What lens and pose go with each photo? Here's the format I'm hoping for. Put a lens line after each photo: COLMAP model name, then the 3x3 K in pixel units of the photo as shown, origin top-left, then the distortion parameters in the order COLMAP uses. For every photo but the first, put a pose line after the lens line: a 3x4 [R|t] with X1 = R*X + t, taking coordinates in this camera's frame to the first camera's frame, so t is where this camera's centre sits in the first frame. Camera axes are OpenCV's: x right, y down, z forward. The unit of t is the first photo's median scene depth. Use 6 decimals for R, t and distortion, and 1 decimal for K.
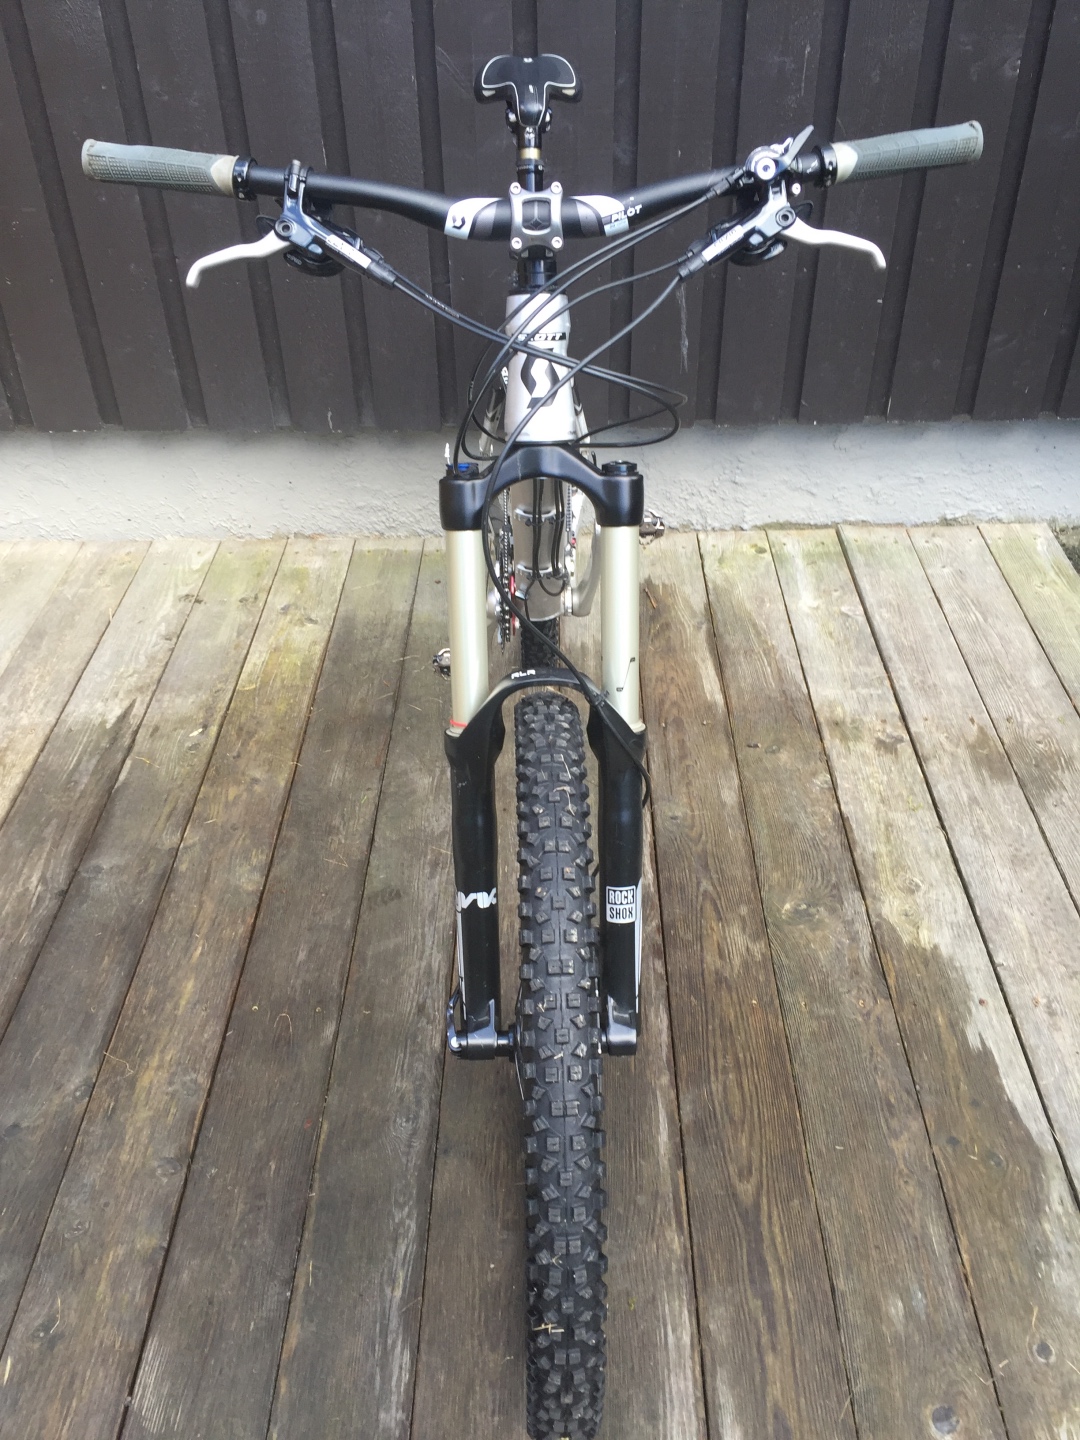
lens RADIAL K [[1255.0, 0, 540.0], [0, 1255.0, 720.0], [0, 0, 1]] dist [0.082930, -0.108753]
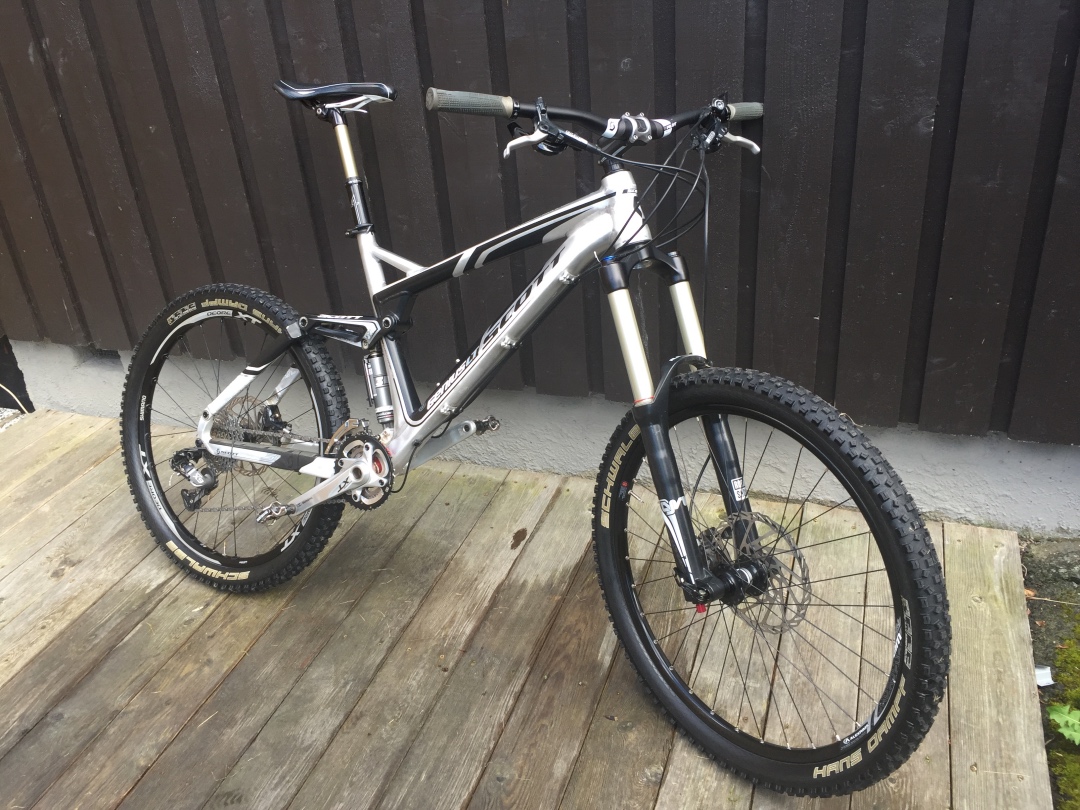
lens RADIAL K [[934.6, 0, 516.0], [0, 934.6, 398.5], [0, 0, 1]] dist [0.080731, -0.113622]
pose [[0.936999, 0.105814, -0.332922, 0.321301], [-0.149490, 0.982807, -0.108366, -0.142850], [0.315731, 0.151307, 0.936707, 0.176149]]
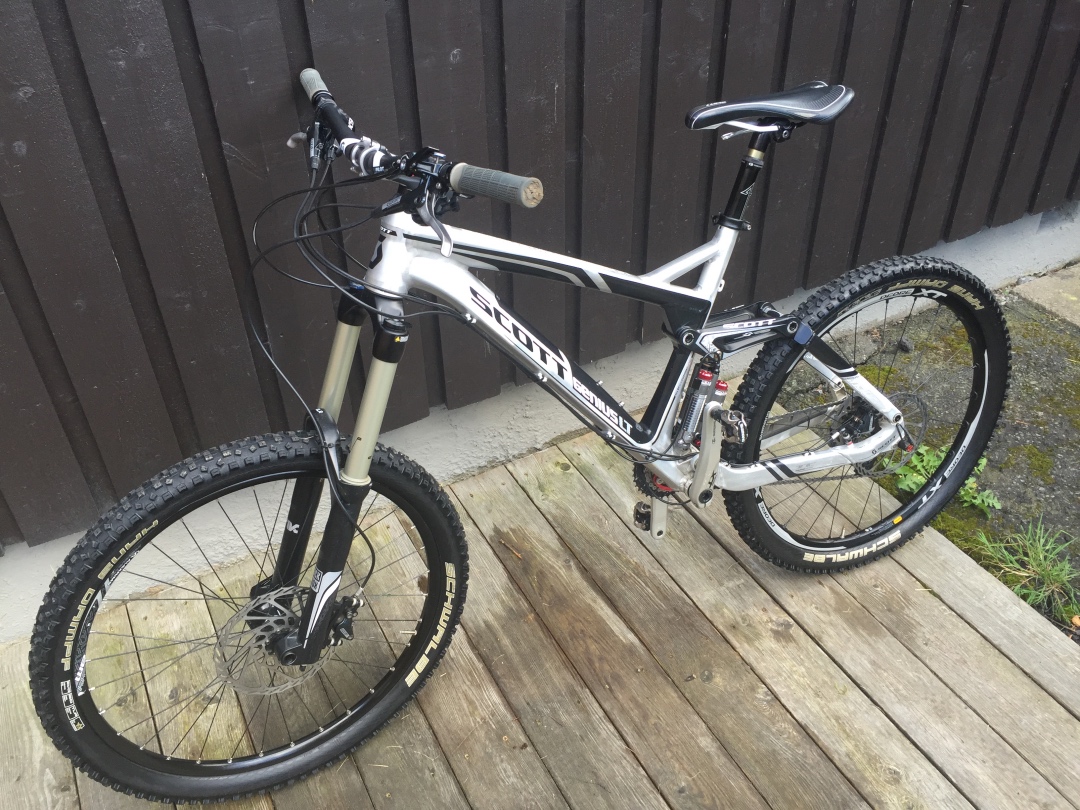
lens RADIAL K [[941.2, 0, 540.0], [0, 941.2, 405.0], [0, 0, 1]] dist [0.082930, -0.108753]
pose [[0.873036, -0.293381, 0.389533, -0.202248], [0.297469, 0.953351, 0.051328, -0.288941], [-0.386420, 0.071063, 0.919581, 0.240504]]
